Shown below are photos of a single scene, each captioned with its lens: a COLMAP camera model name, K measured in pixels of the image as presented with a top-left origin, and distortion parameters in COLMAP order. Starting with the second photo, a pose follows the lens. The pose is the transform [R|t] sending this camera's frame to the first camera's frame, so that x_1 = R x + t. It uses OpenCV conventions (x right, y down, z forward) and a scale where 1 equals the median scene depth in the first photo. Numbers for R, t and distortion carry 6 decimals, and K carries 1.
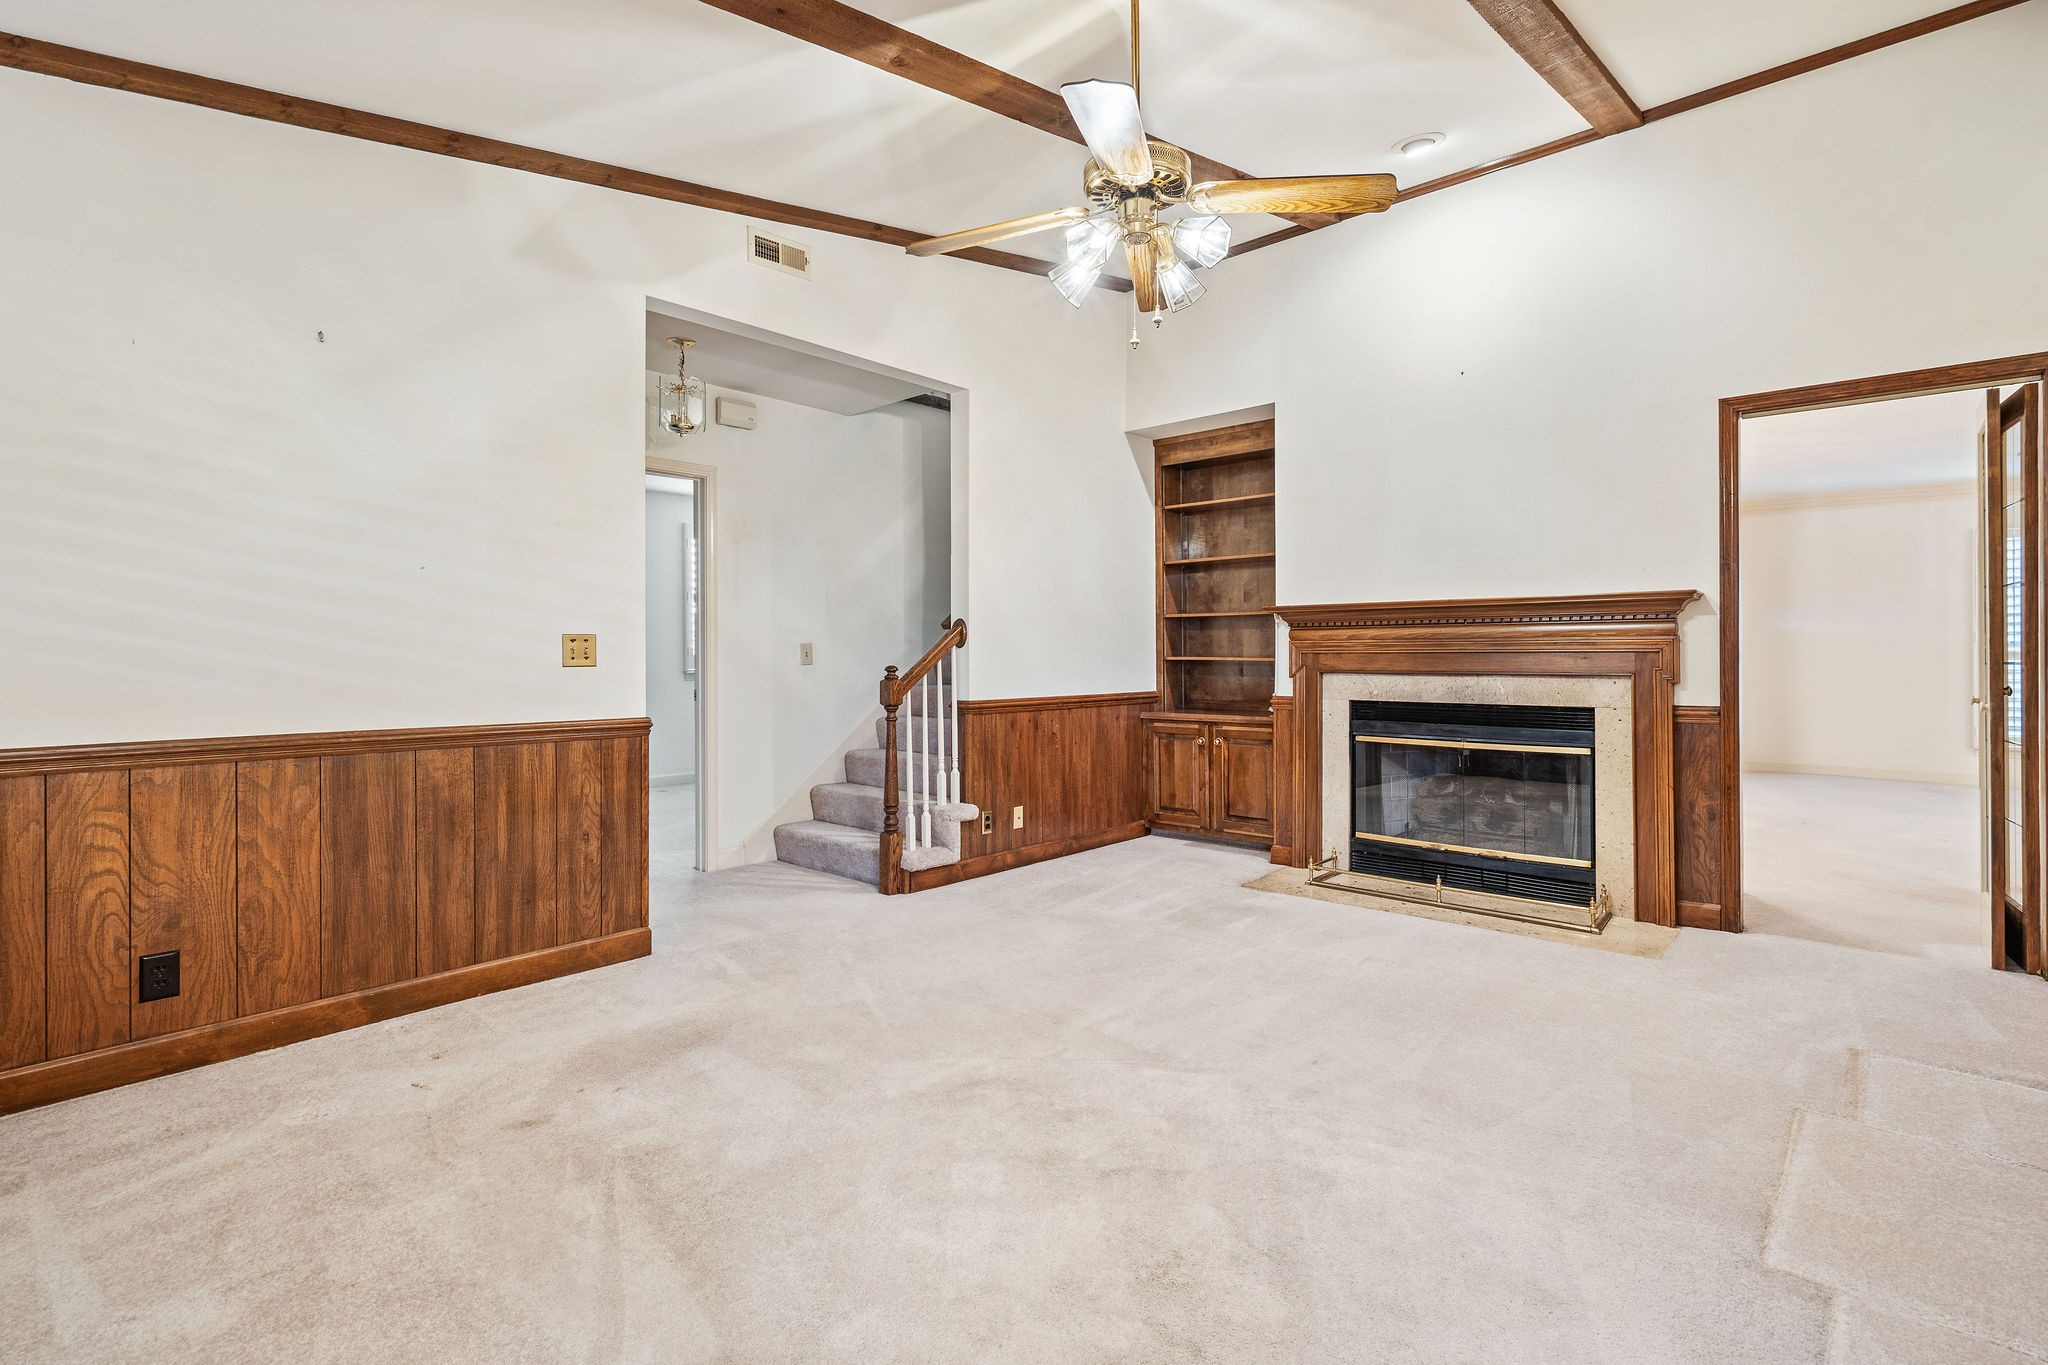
lens RADIAL K [[949.6, 0, 1030.0], [0, 949.6, 647.5], [0, 0, 1]] dist [-0.000031, 0.000927]
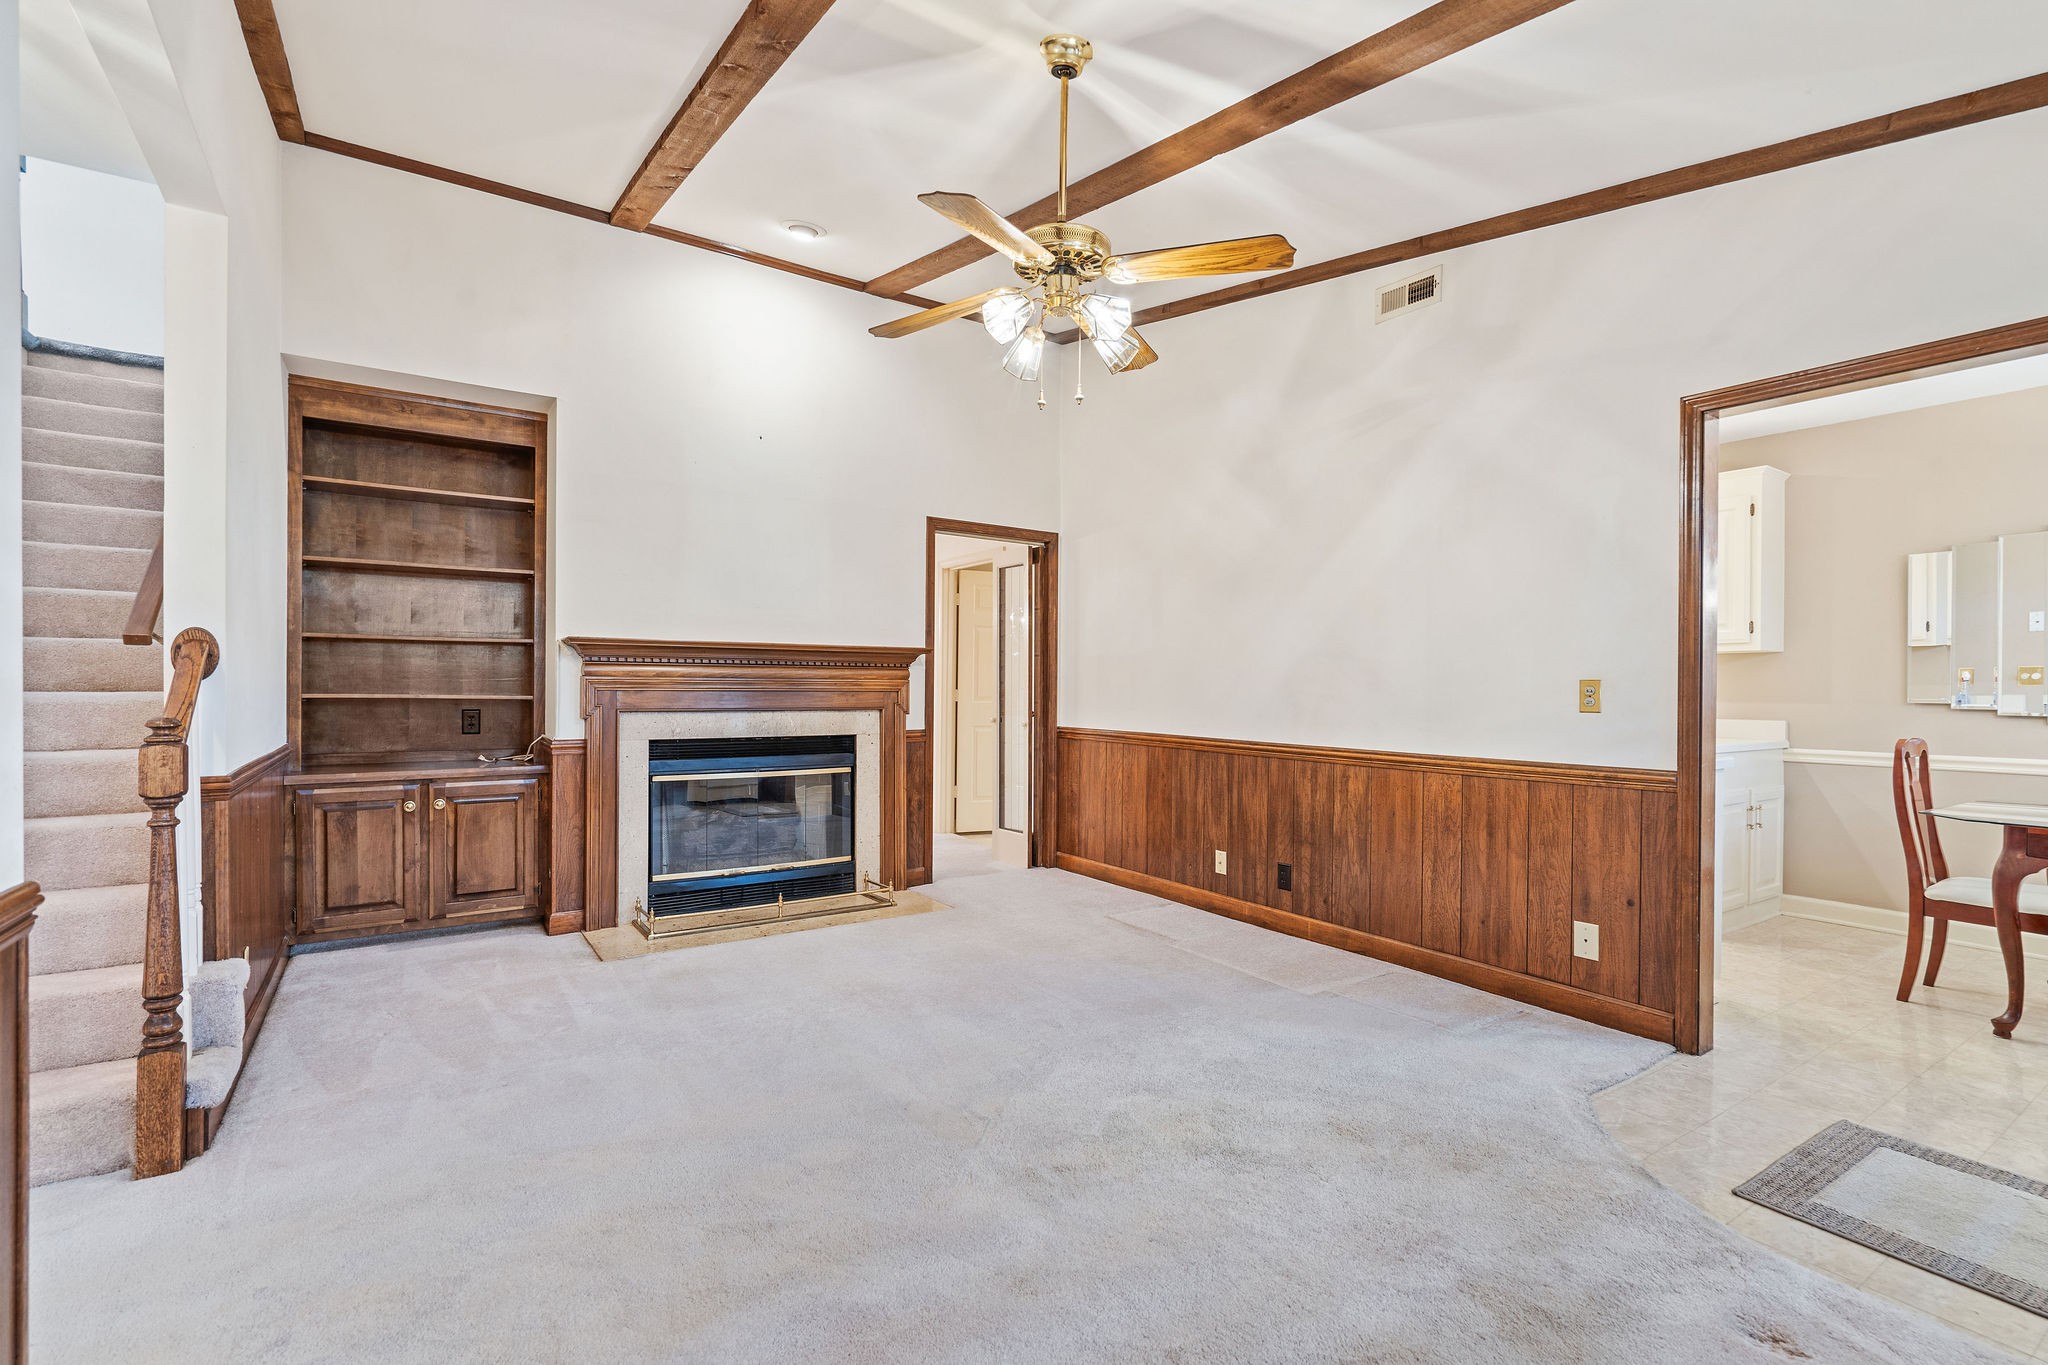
lens RADIAL K [[931.1, 0, 1019.4], [0, 931.1, 684.8], [0, 0, 1]] dist [-0.001422, 0.000613]
pose [[0.237773, 0.006602, 0.971298, -0.476936], [-0.014604, 0.999888, -0.003222, -0.002367], [-0.971211, -0.013419, 0.237843, 0.407593]]
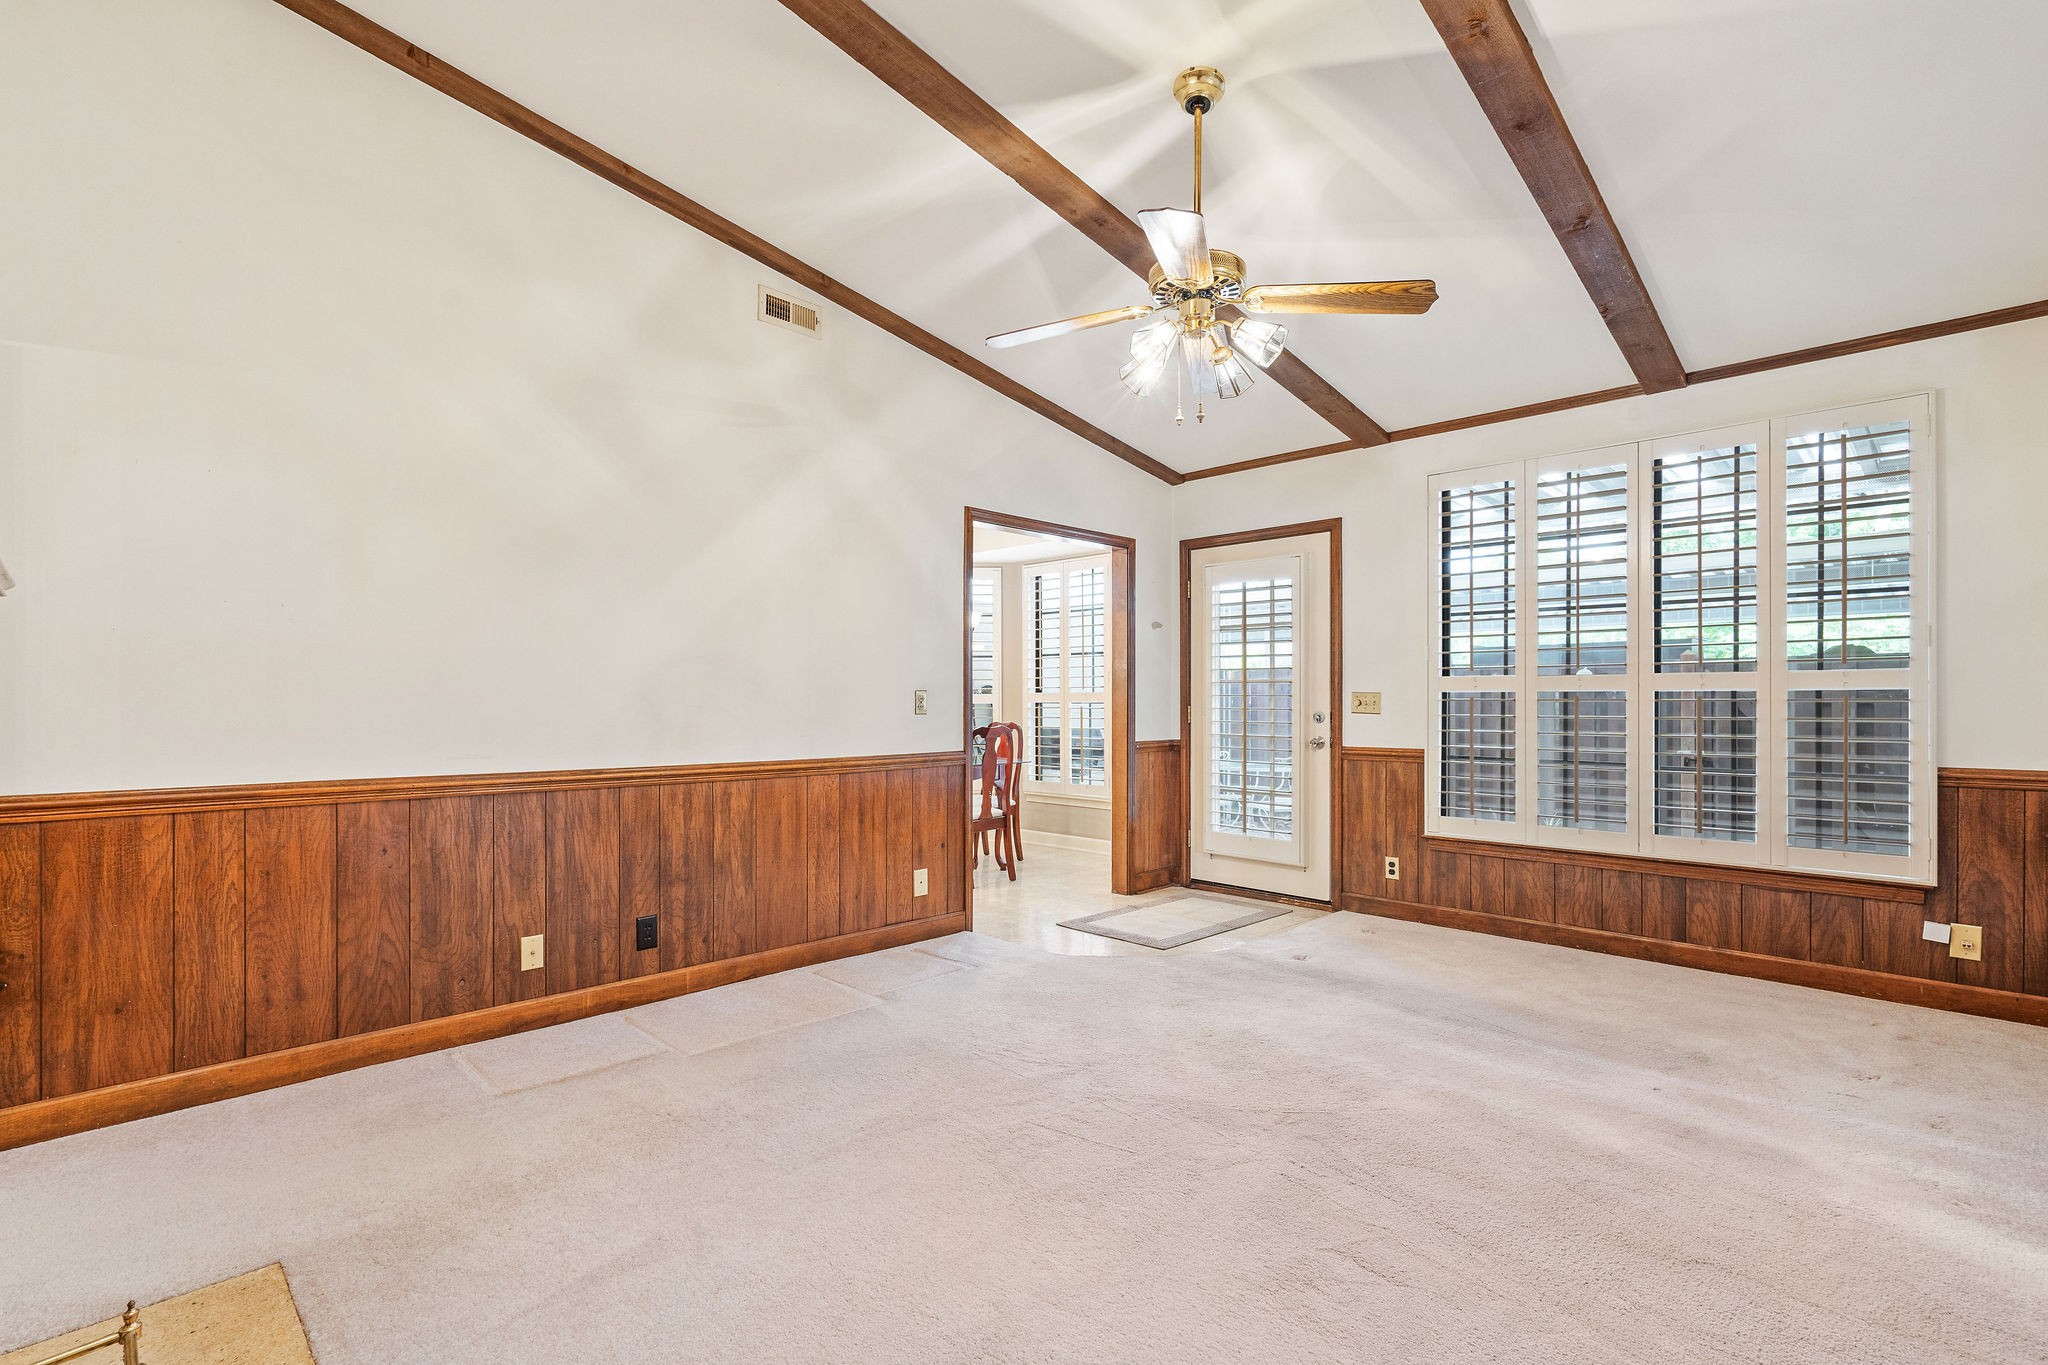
lens RADIAL K [[931.1, 0, 1019.4], [0, 931.1, 684.8], [0, 0, 1]] dist [-0.001422, 0.000613]
pose [[-0.998613, 0.003237, 0.052546, 0.134908], [0.002105, 0.999765, -0.021589, 0.000566], [-0.052604, -0.021448, -0.998385, 1.082227]]
